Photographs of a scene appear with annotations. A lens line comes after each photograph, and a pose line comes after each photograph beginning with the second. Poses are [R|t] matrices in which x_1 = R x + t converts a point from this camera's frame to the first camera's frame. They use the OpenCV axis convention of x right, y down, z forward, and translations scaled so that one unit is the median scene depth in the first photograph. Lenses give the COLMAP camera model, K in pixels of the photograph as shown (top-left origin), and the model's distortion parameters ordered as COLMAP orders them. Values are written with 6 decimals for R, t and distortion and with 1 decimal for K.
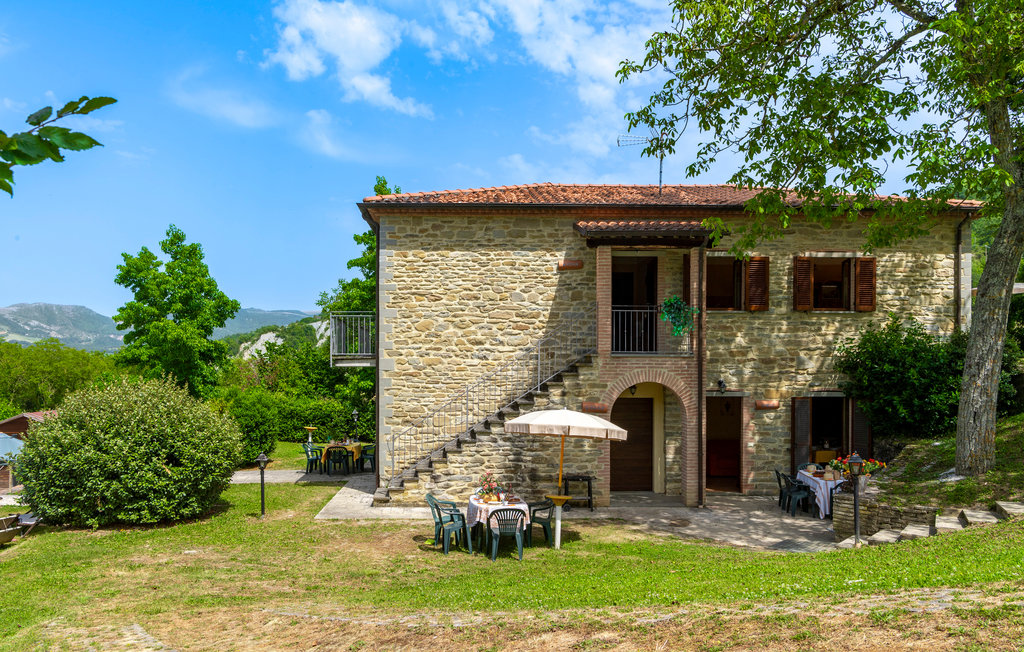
lens RADIAL K [[859.9, 0, 445.2], [0, 859.9, 394.8], [0, 0, 1]] dist [0.001980, 0.001021]
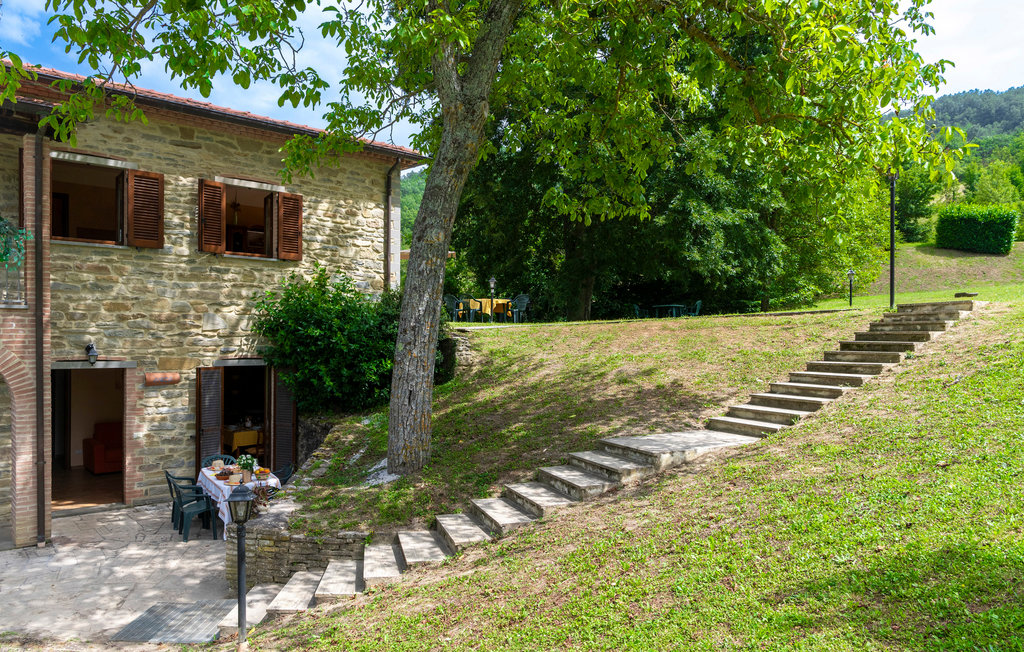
lens RADIAL K [[1037.6, 0, 512.3], [0, 1037.6, 328.6], [0, 0, 1]] dist [0.006479, 0.000326]
pose [[0.791057, 0.016747, 0.611513, 0.067966], [0.001181, 0.999582, -0.028903, -0.004667], [-0.611741, 0.023586, 0.790707, 0.118733]]
